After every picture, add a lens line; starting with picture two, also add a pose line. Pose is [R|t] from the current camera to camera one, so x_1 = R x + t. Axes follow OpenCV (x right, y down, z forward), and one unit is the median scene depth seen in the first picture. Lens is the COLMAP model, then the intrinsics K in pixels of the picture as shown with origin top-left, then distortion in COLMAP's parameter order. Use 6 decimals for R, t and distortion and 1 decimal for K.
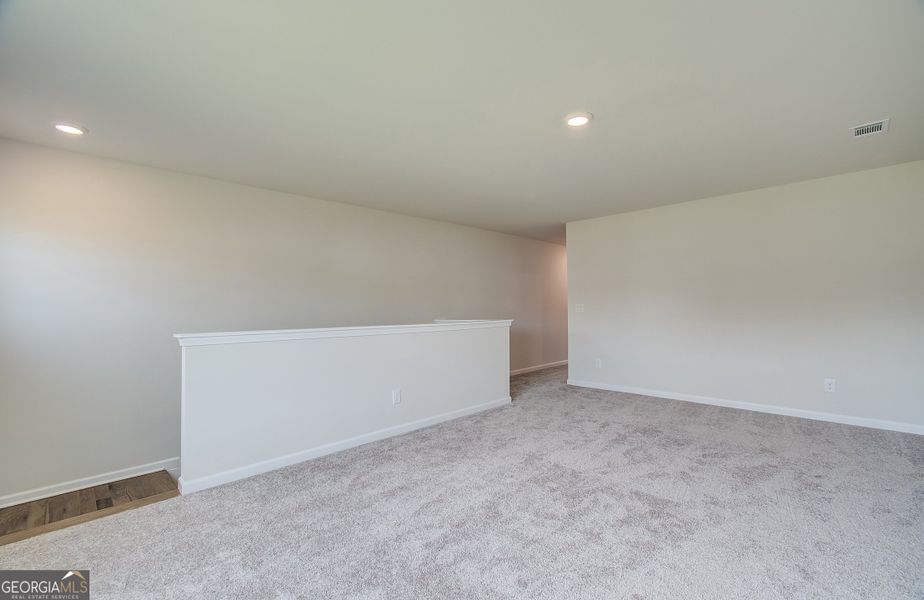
lens RADIAL K [[399.6, 0, 468.0], [0, 399.6, 303.3], [0, 0, 1]] dist [0.000986, -0.000162]
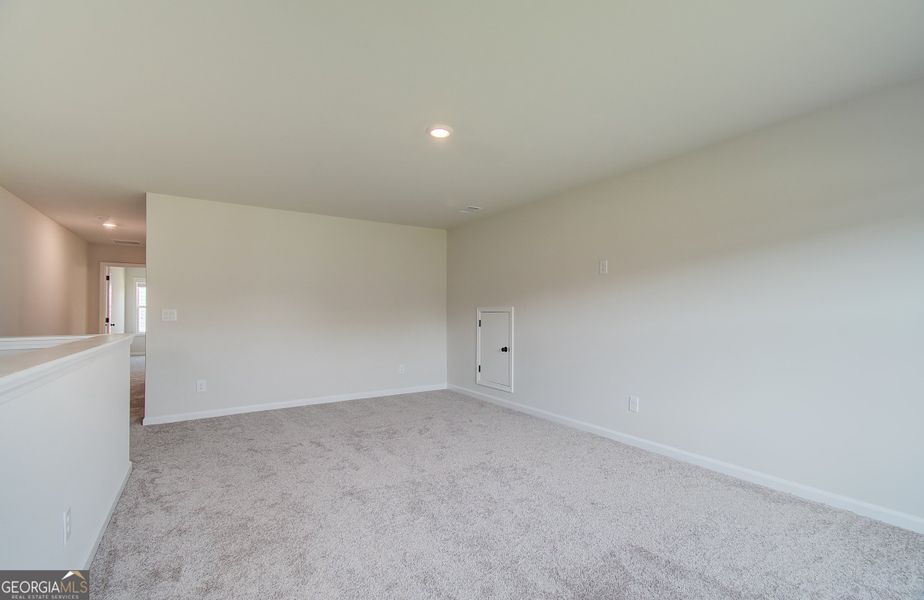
lens RADIAL K [[399.6, 0, 468.0], [0, 399.6, 303.3], [0, 0, 1]] dist [0.000986, -0.000162]
pose [[0.206528, 0.031260, 0.977941, -0.510881], [-0.009226, 0.999507, -0.030001, 0.011409], [-0.978397, -0.002826, 0.206714, 0.505217]]
